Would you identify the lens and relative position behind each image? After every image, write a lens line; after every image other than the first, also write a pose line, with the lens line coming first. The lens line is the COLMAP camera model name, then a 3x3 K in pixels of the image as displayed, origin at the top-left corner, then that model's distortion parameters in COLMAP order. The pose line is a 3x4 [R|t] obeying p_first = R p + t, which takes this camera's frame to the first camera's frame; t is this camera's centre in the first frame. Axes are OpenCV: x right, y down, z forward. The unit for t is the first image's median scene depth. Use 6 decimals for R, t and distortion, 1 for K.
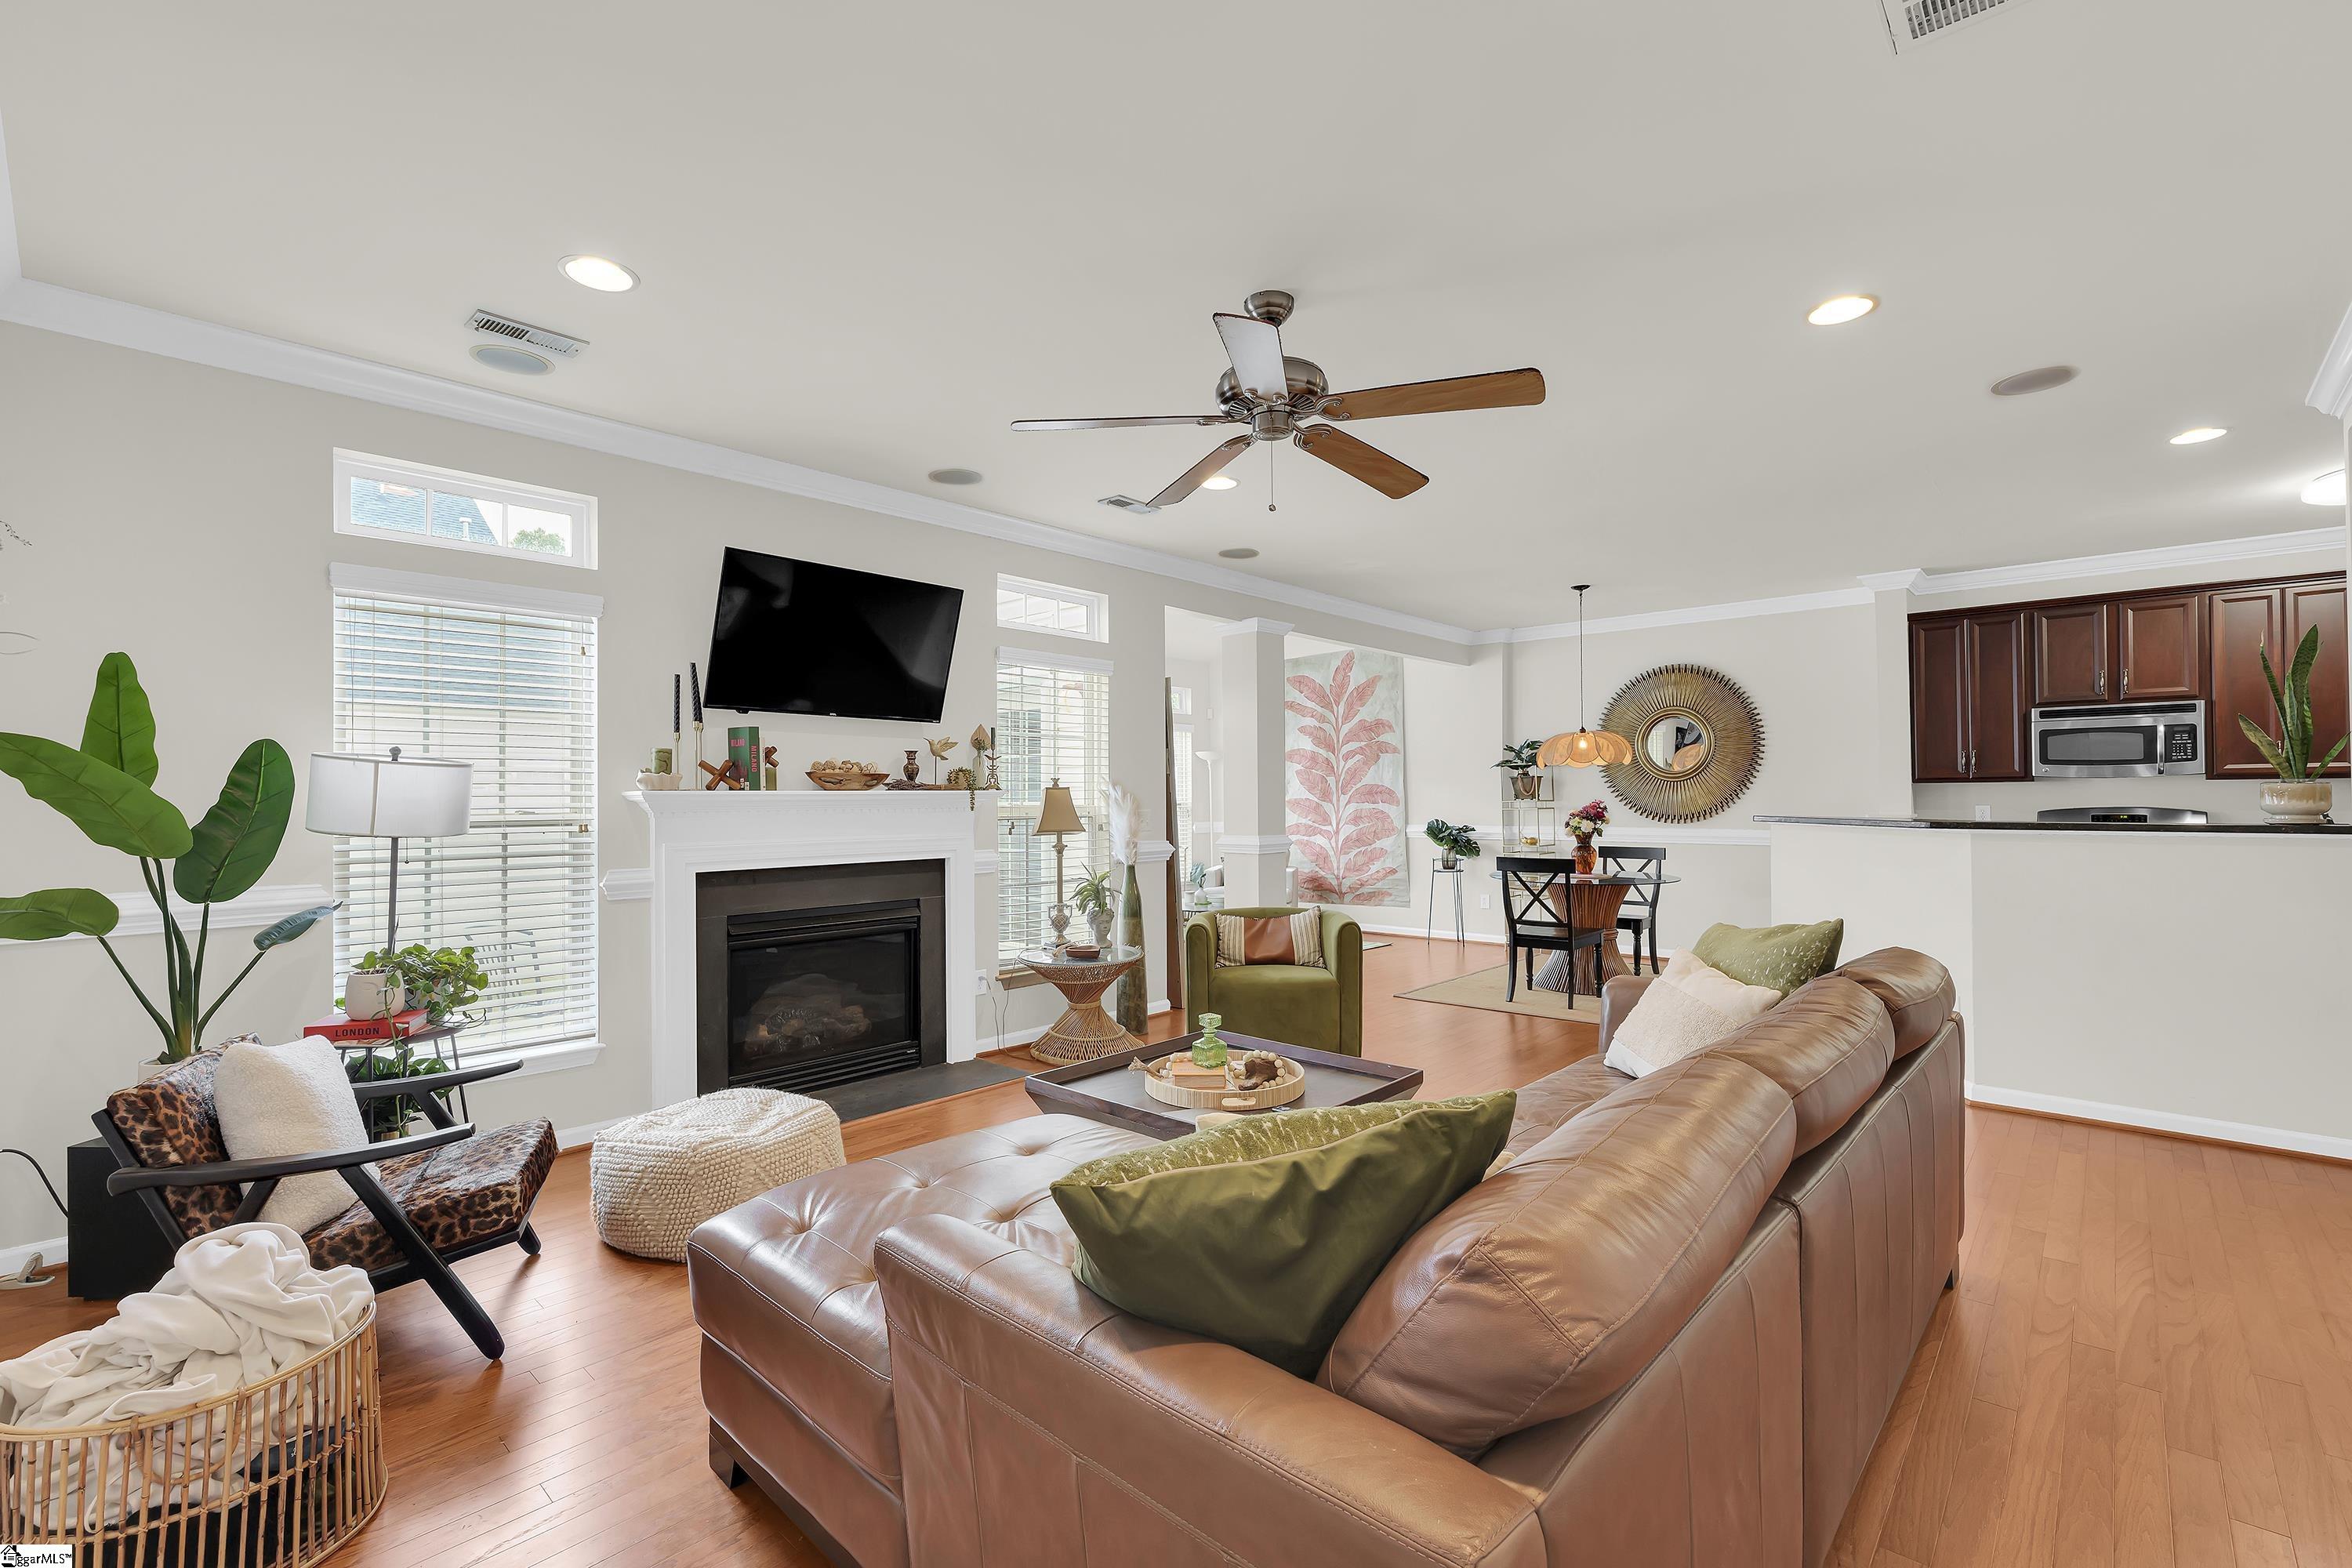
lens RADIAL K [[1031.5, 0, 1159.7], [0, 1031.5, 794.5], [0, 0, 1]] dist [-0.005951, 0.001088]
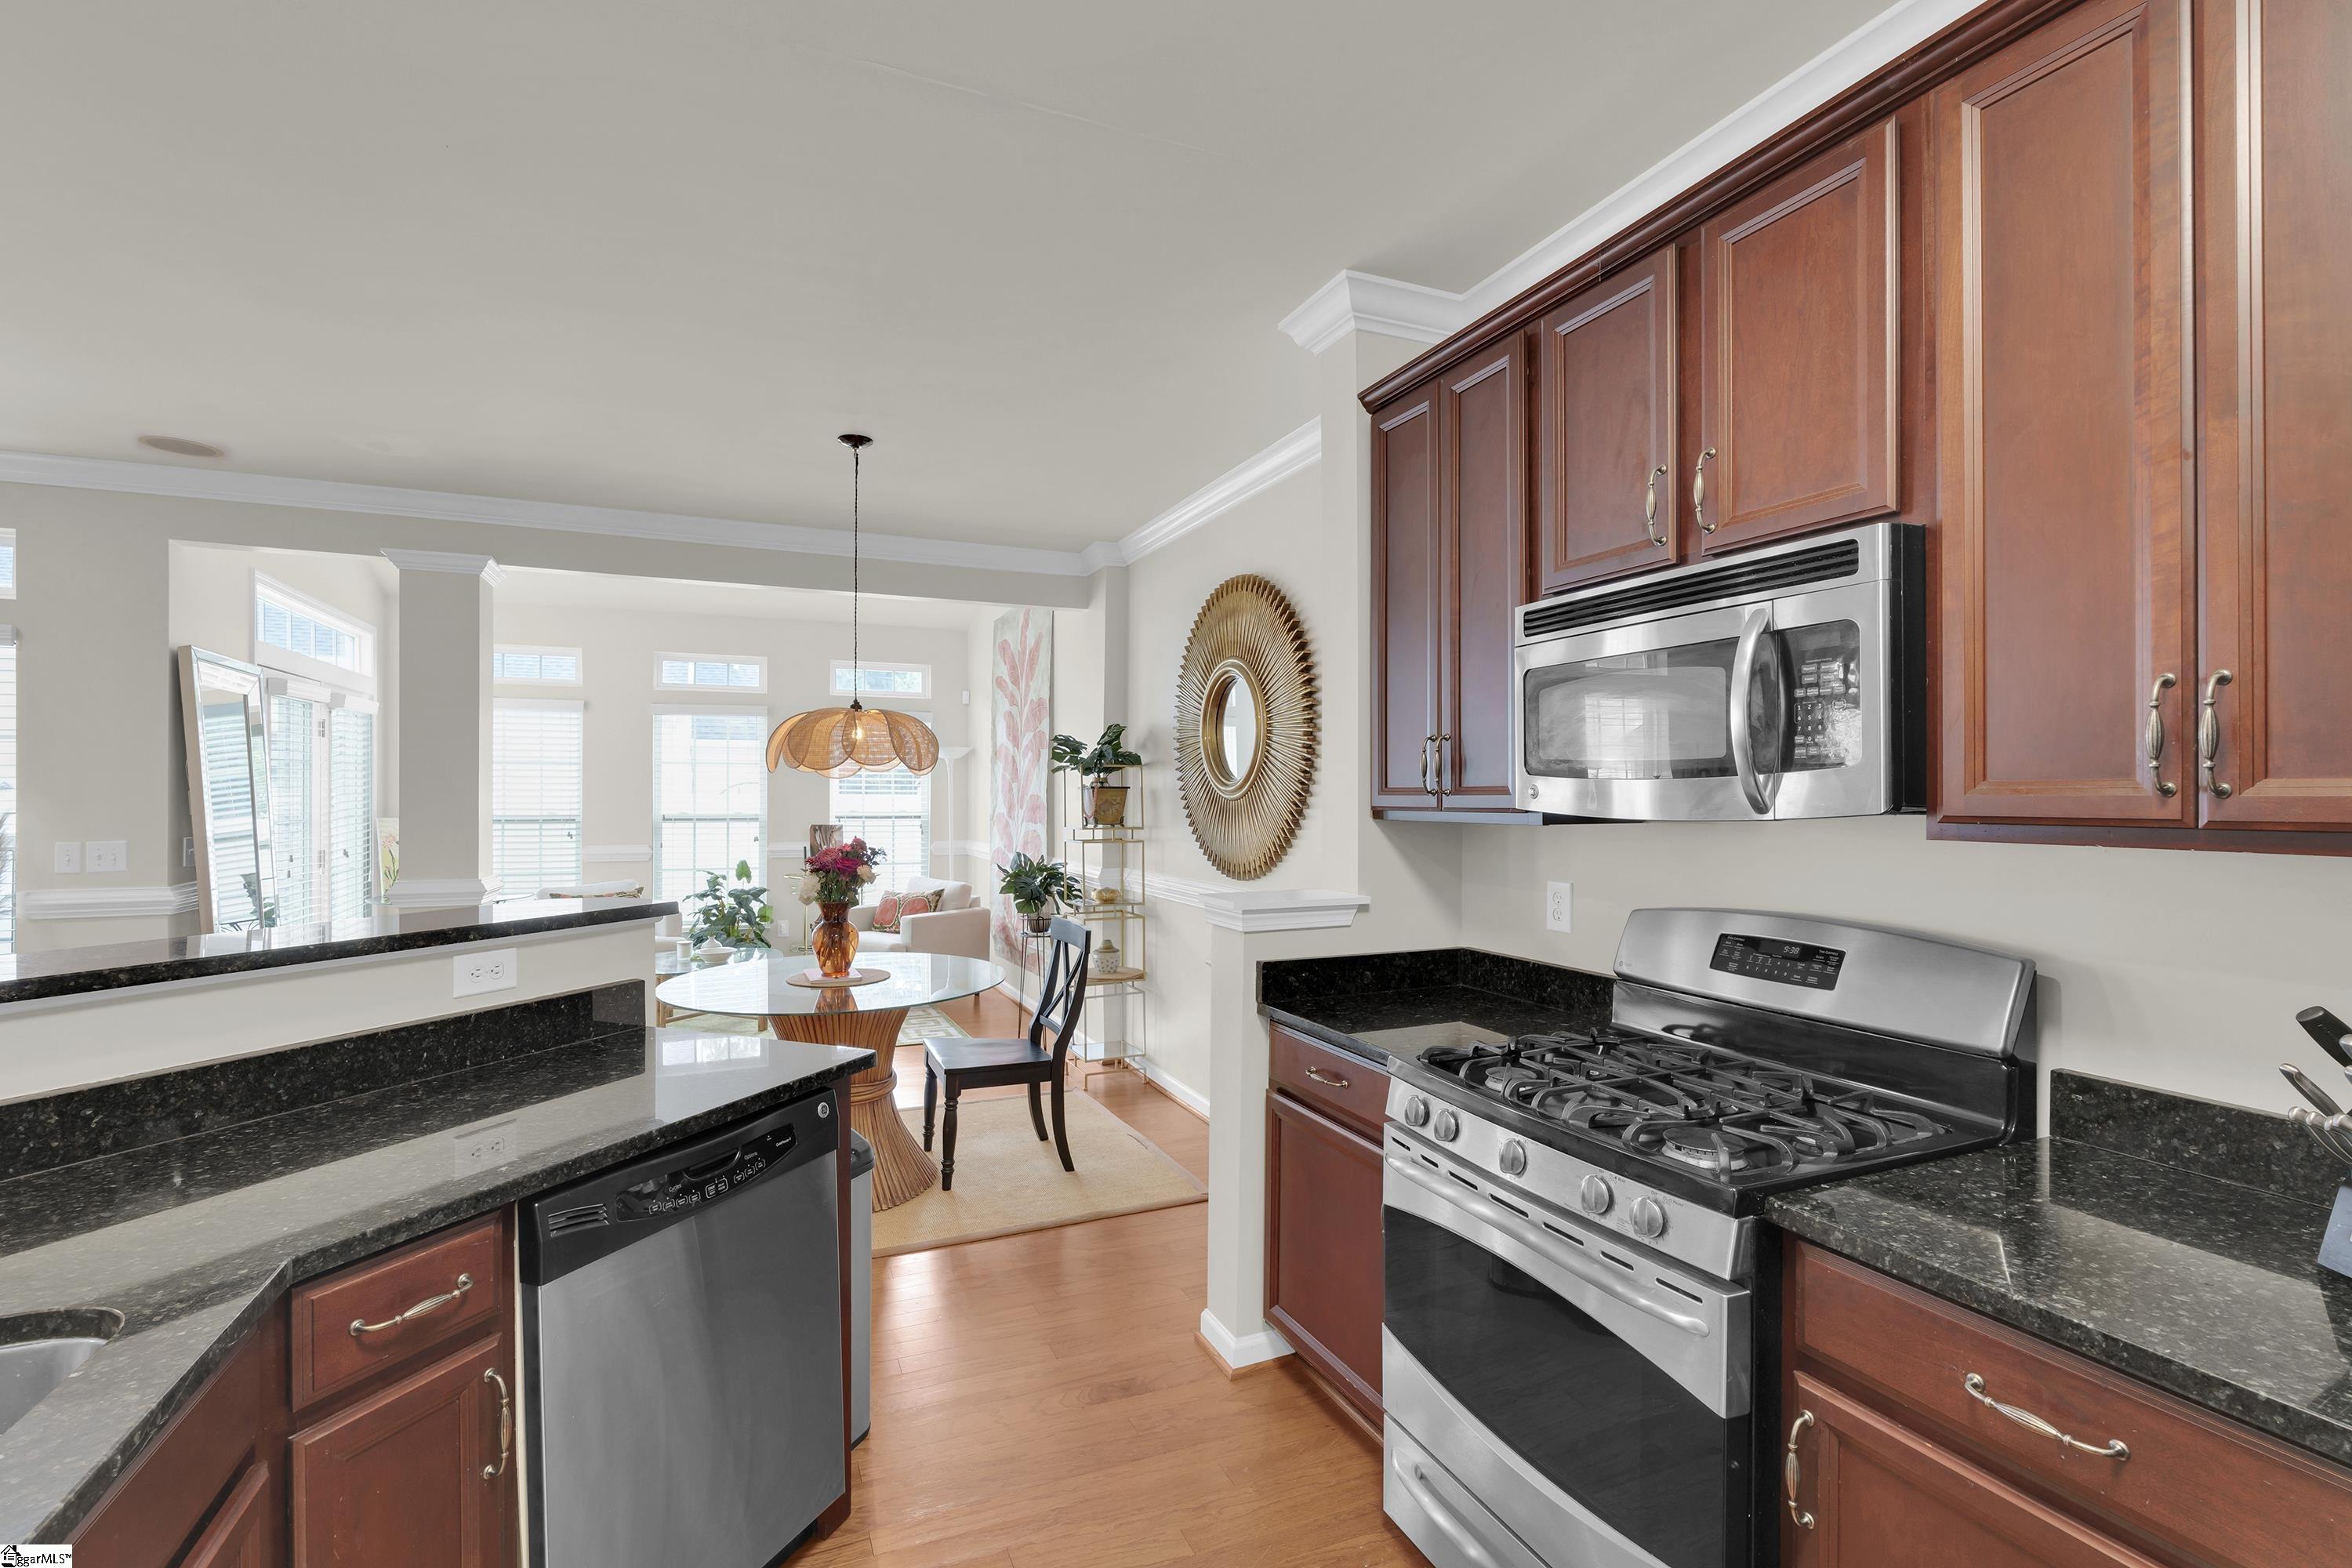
lens RADIAL K [[1031.5, 0, 1151.5], [0, 1031.5, 790.1], [0, 0, 1]] dist [-0.005951, 0.001088]
pose [[0.919845, 0.004787, -0.392252, 1.091056], [-0.004066, 0.999988, 0.002668, -0.029292], [0.392261, -0.000859, 0.919854, 0.794207]]
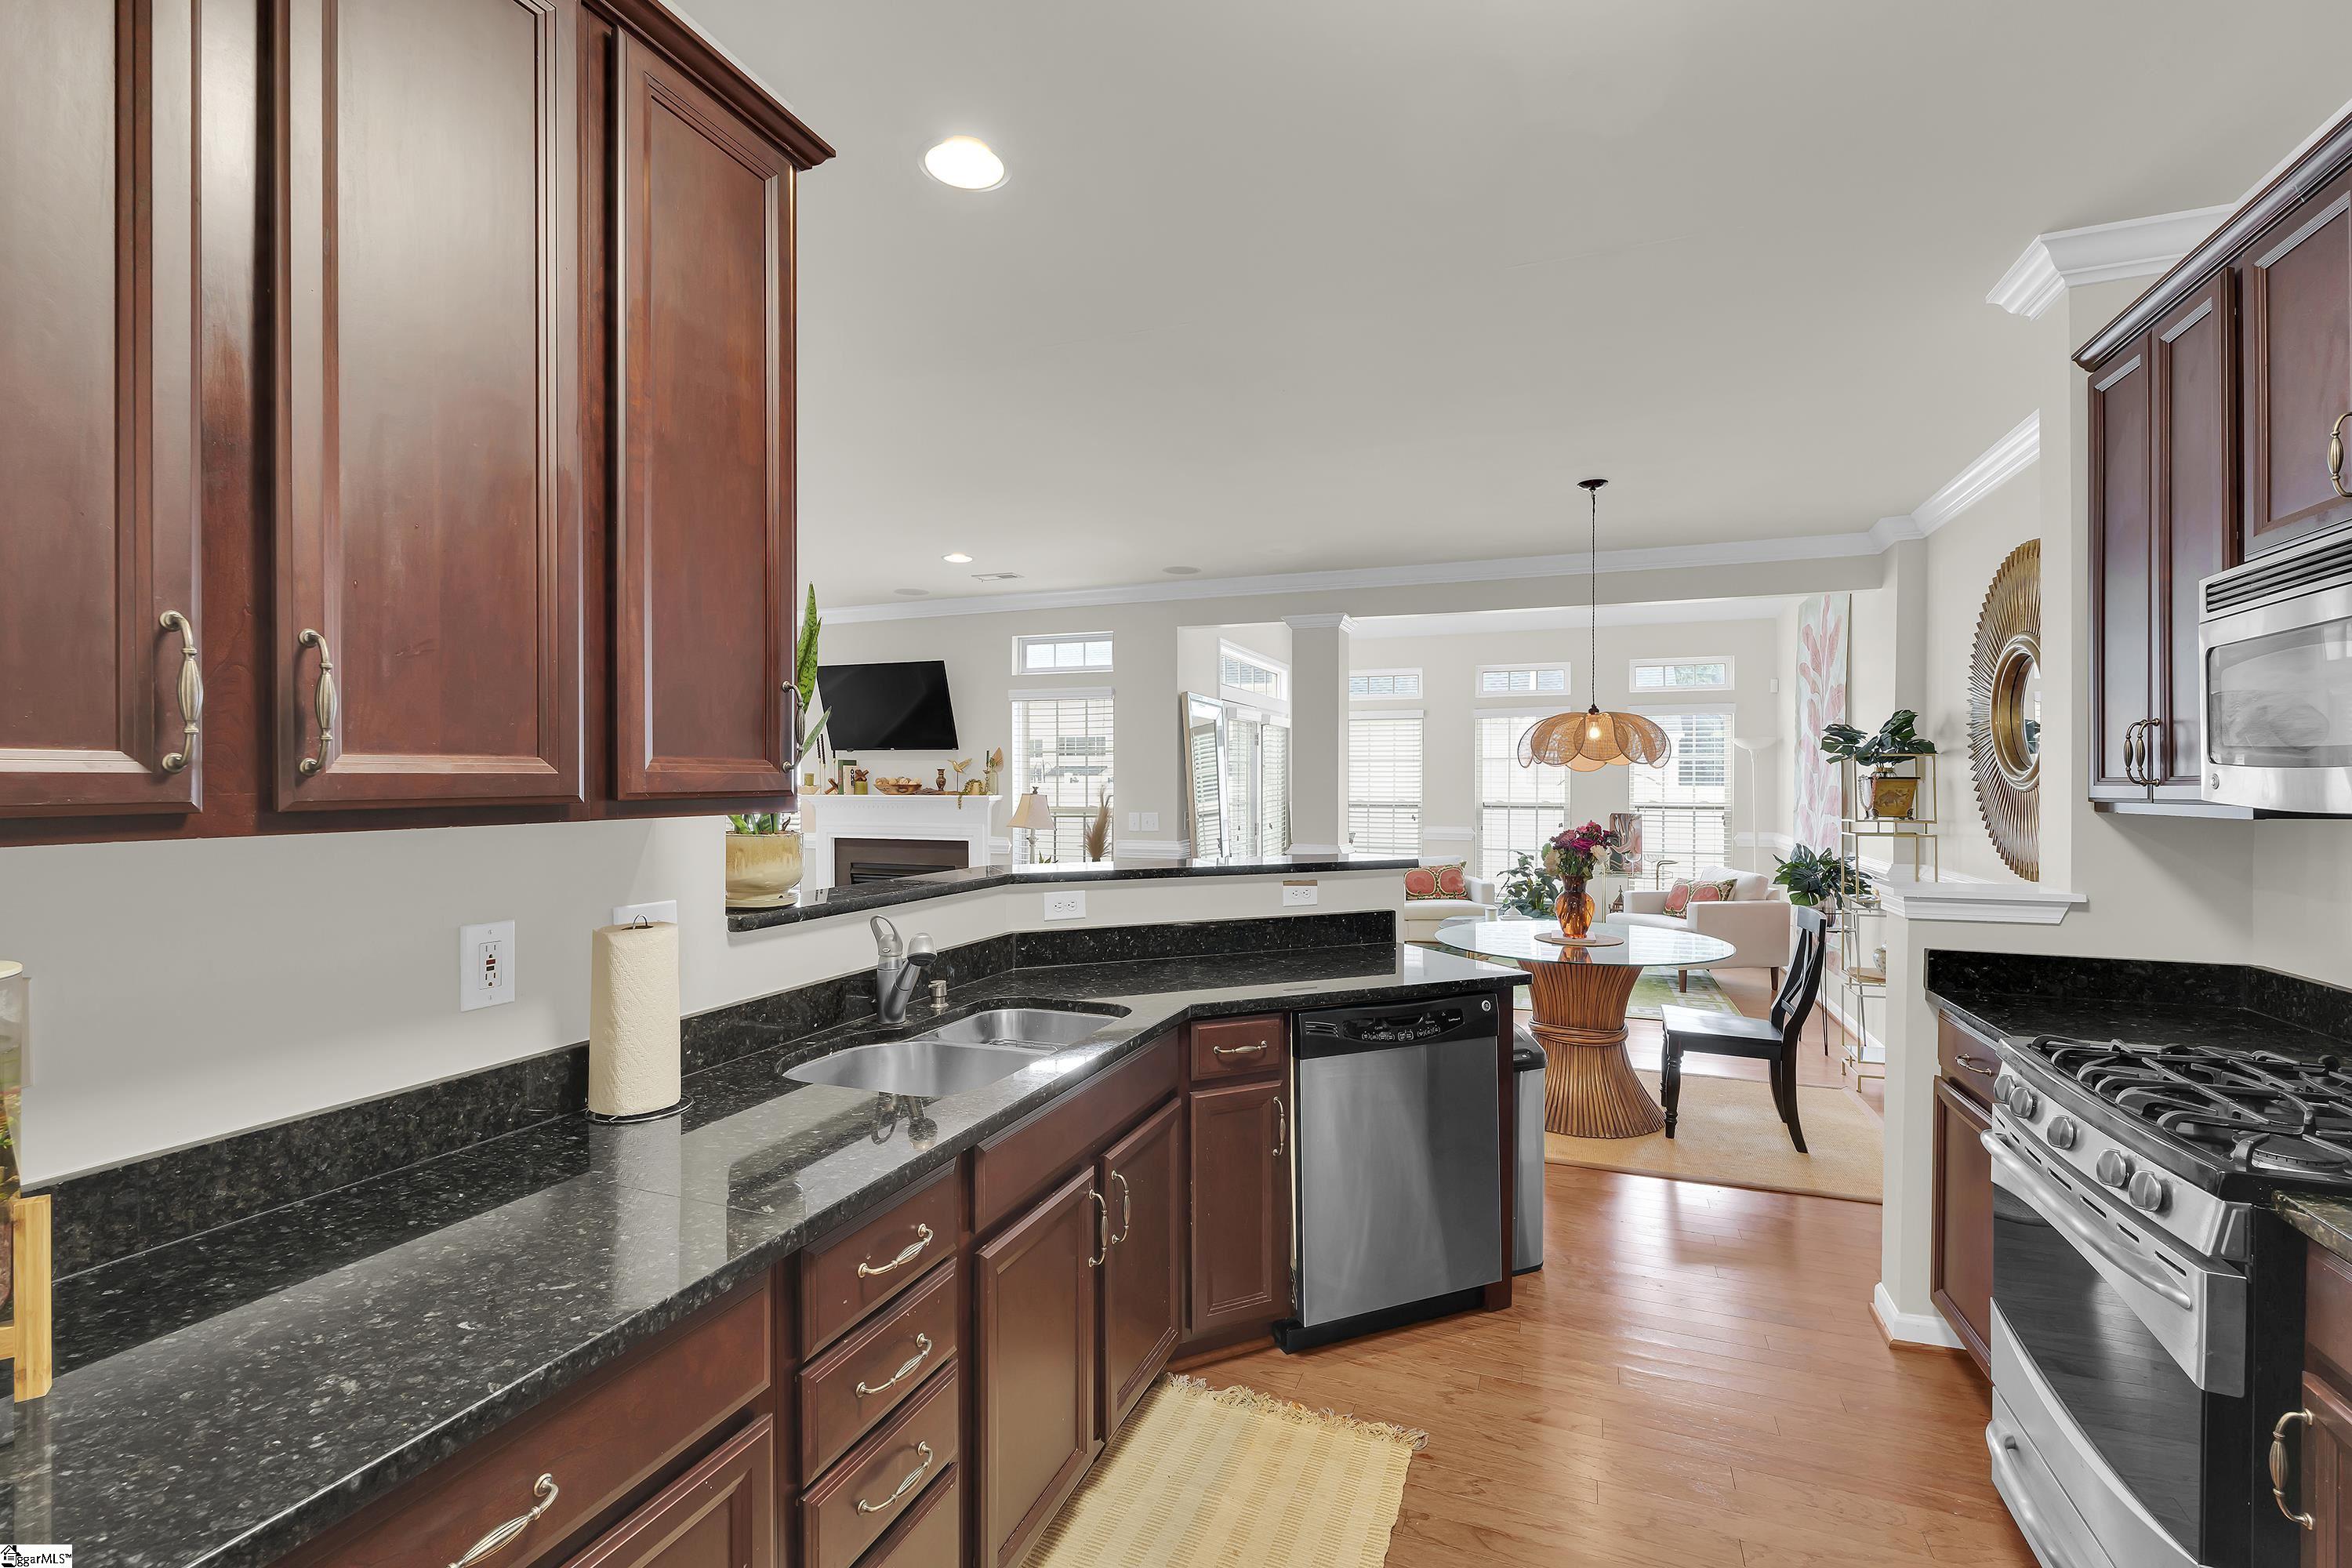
lens RADIAL K [[1031.5, 0, 1184.5], [0, 1031.5, 780.0], [0, 0, 1]] dist [-0.005951, 0.001088]
pose [[0.381862, 0.002559, -0.924216, 1.297296], [-0.000321, 0.999996, 0.002636, -0.029563], [0.924219, -0.000710, 0.381862, 0.735375]]
